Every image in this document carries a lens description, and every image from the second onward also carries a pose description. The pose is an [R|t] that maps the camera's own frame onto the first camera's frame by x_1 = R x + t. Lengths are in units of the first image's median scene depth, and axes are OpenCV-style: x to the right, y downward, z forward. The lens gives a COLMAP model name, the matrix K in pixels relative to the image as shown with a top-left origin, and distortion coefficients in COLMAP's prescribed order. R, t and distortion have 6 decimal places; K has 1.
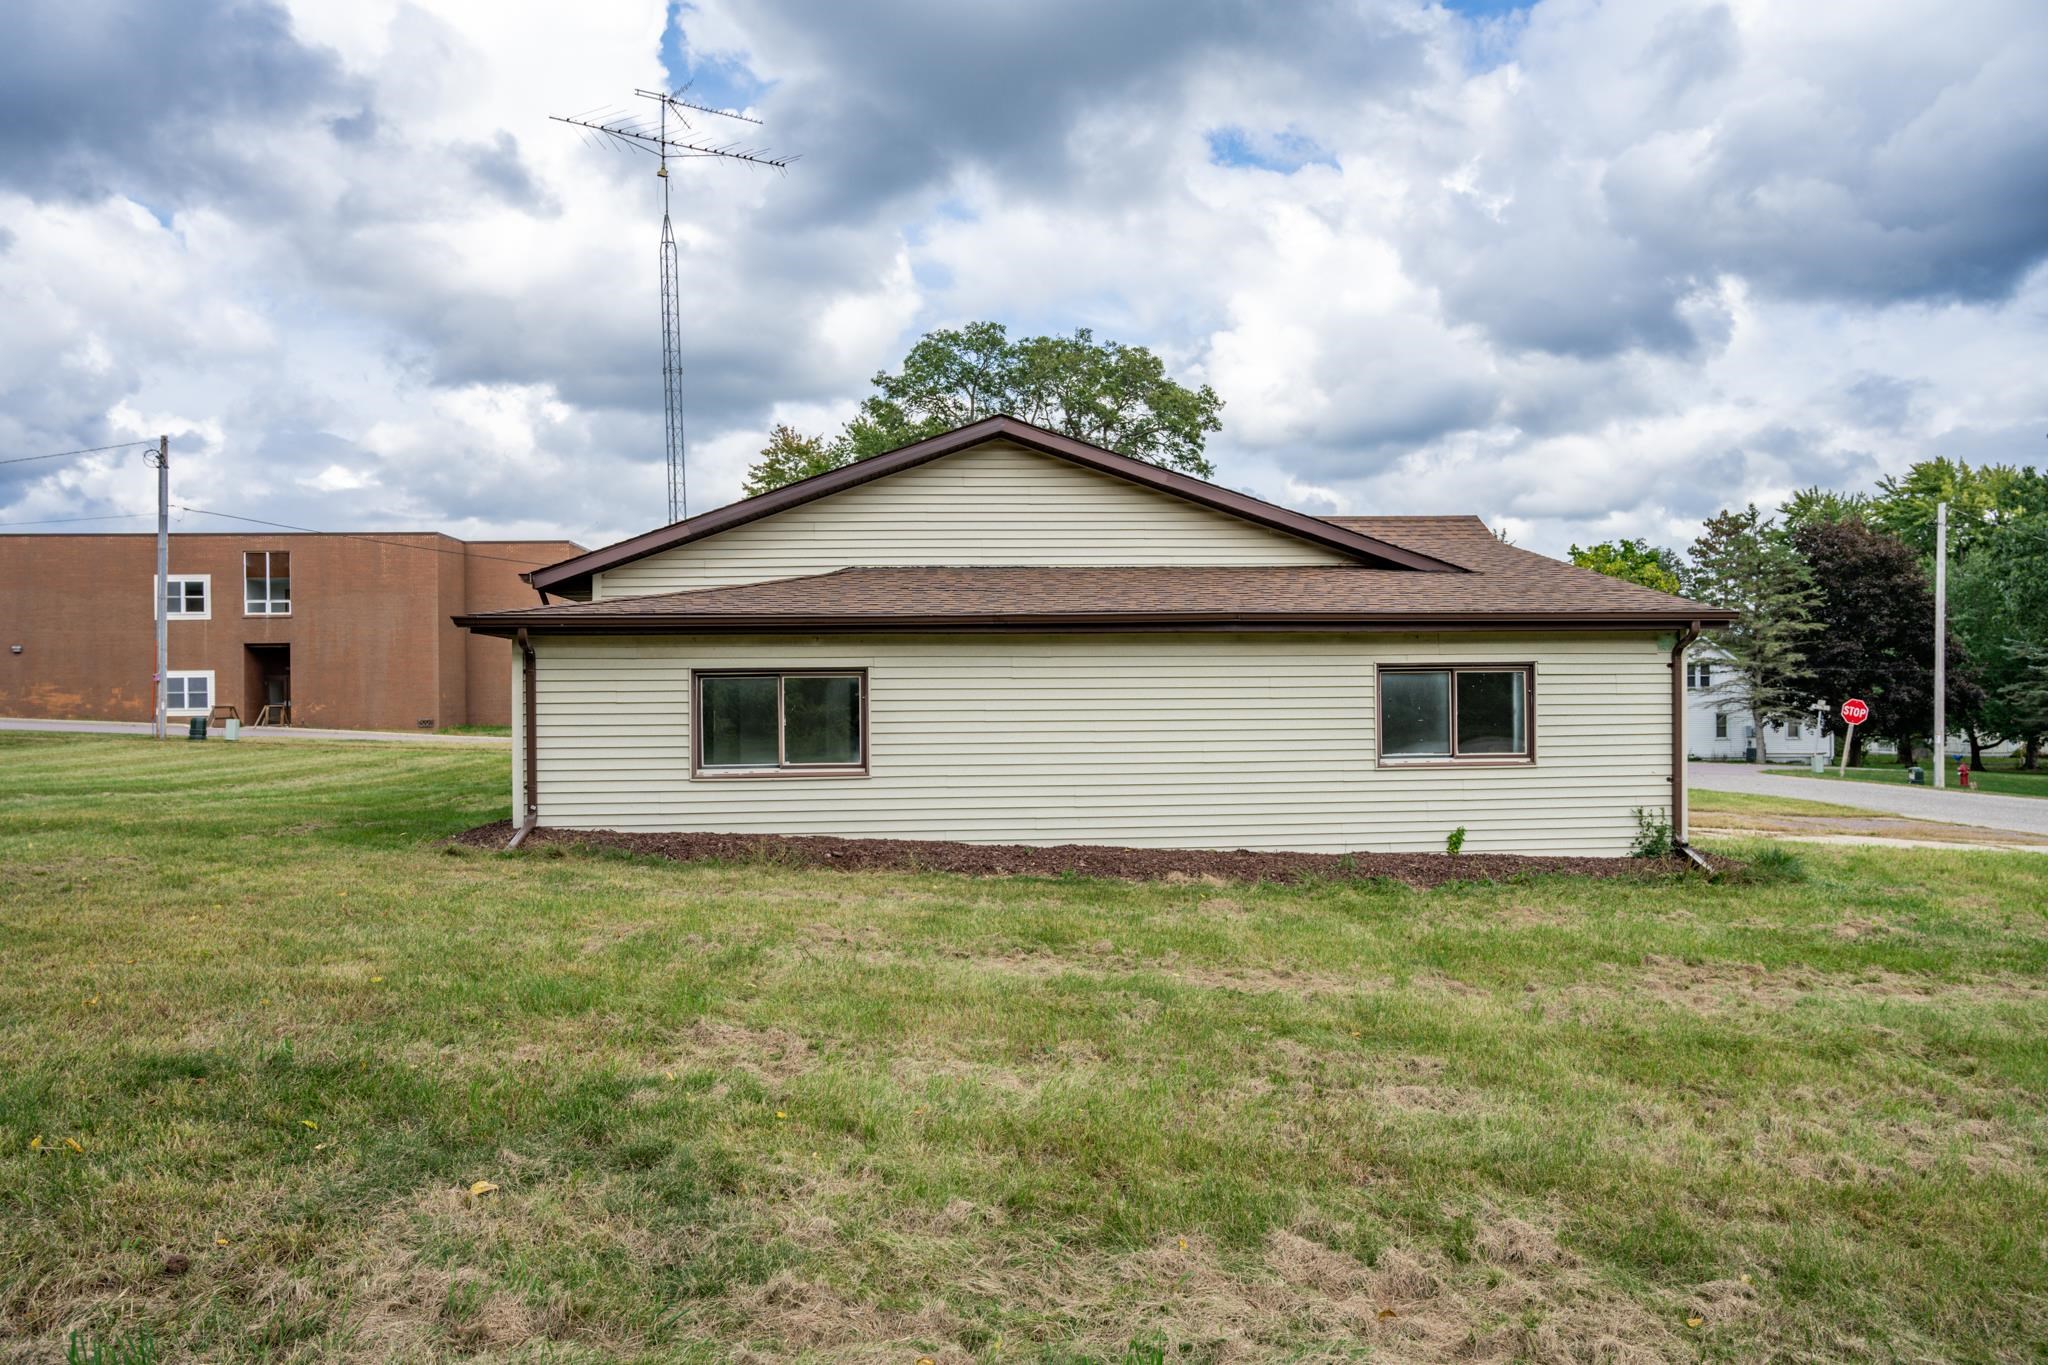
lens RADIAL K [[1370.7, 0, 1023.5], [0, 1370.7, 706.8], [0, 0, 1]] dist [0.040300, -0.068883]
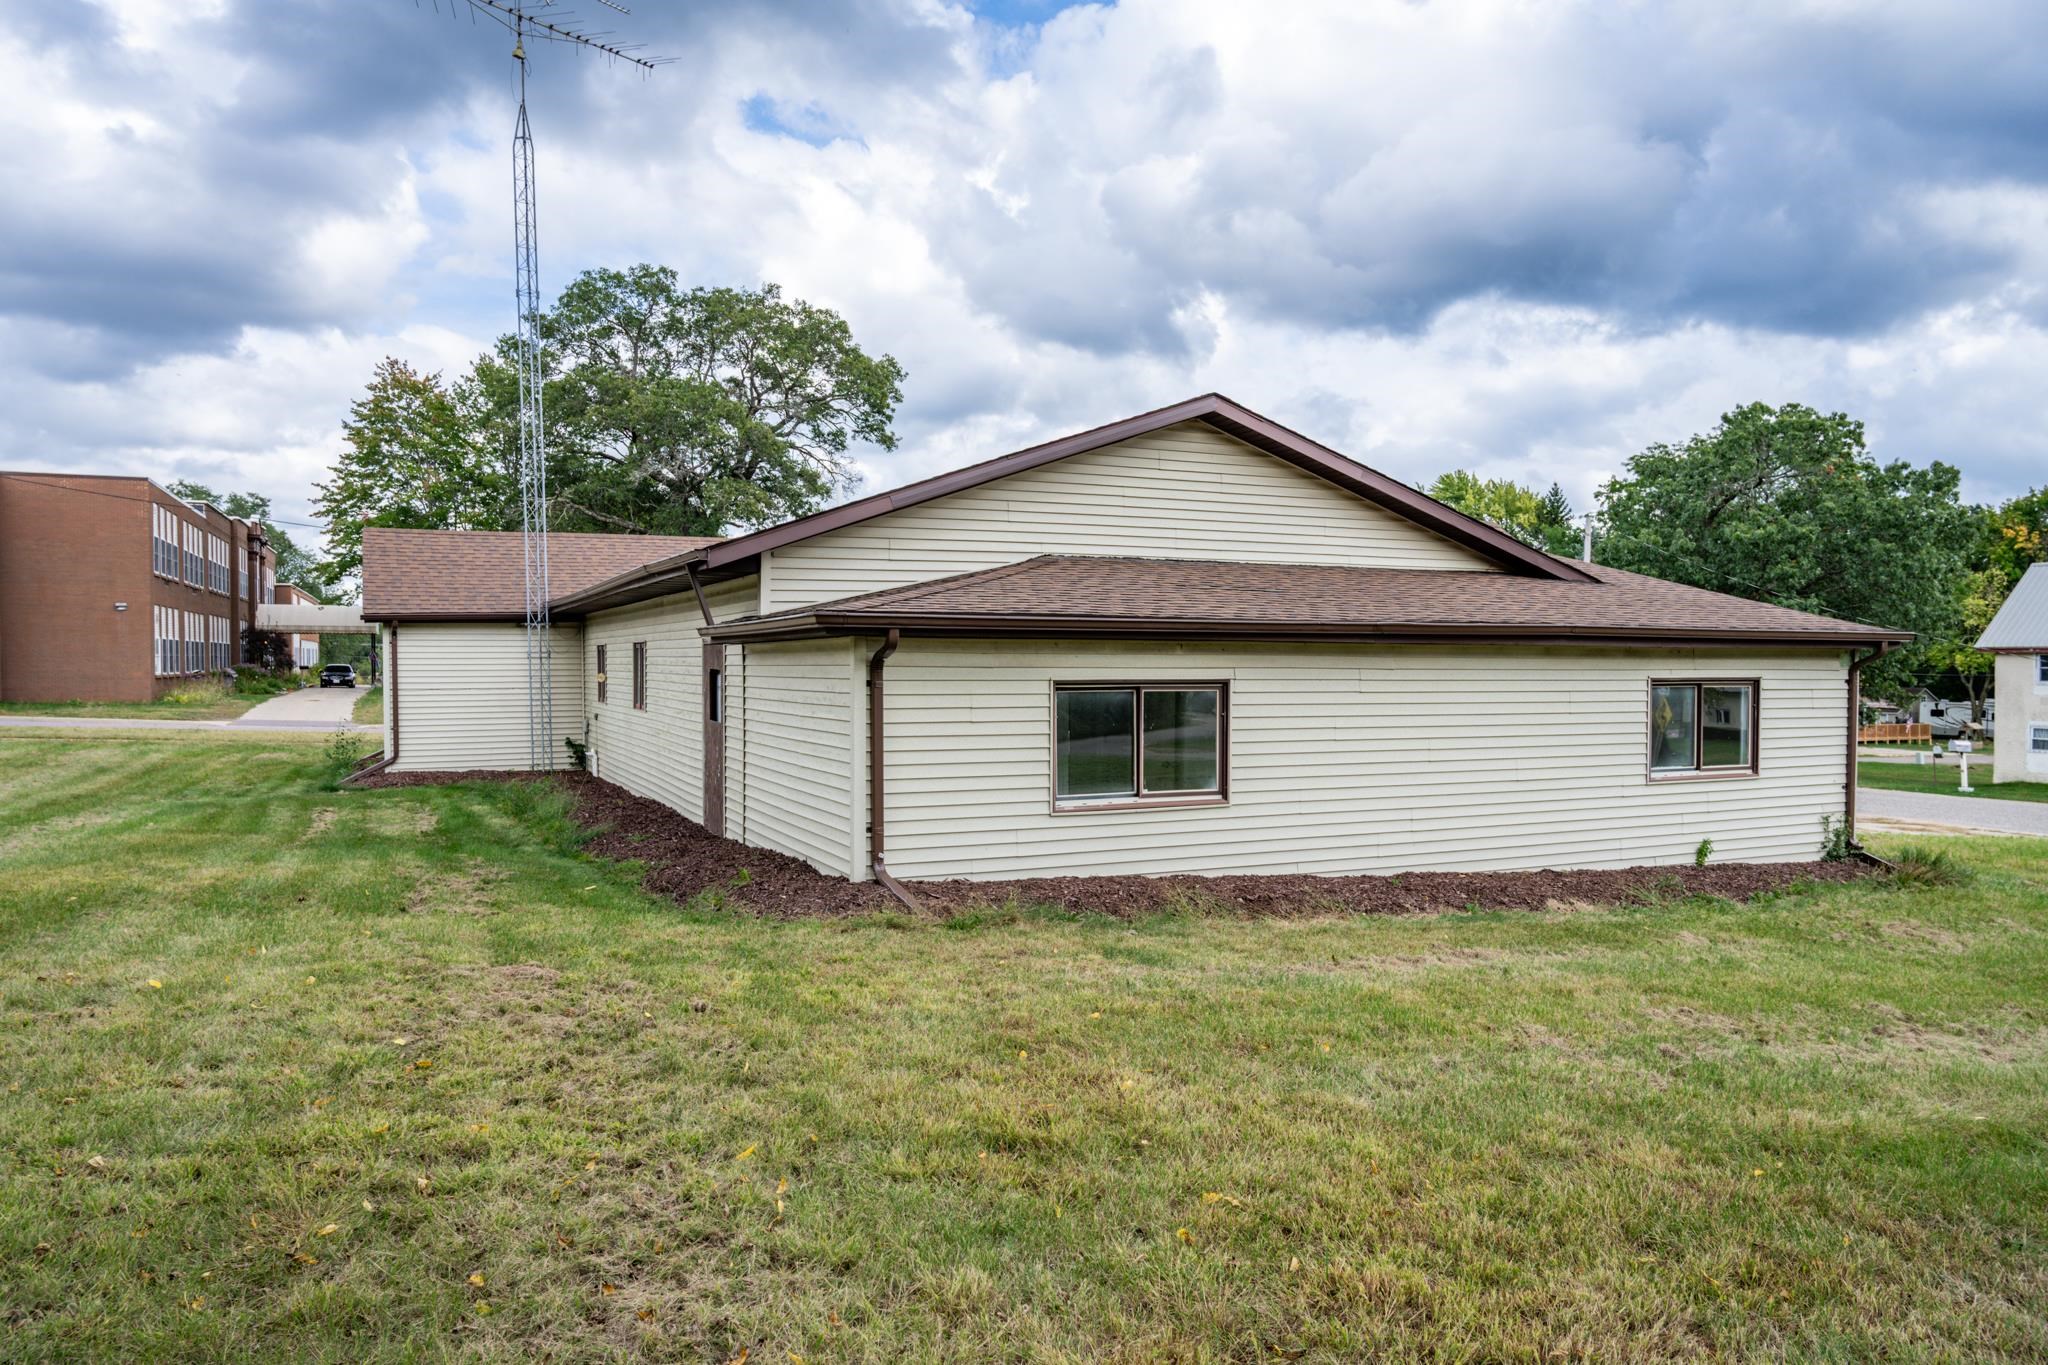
lens RADIAL K [[1370.8, 0, 1024.0], [0, 1370.8, 682.5], [0, 0, 1]] dist [-0.009386, 0.001696]
pose [[0.942162, 0.008039, 0.335061, -0.498739], [-0.010180, 0.999937, 0.004633, -0.027921], [-0.335003, -0.007776, 0.942185, 0.211185]]
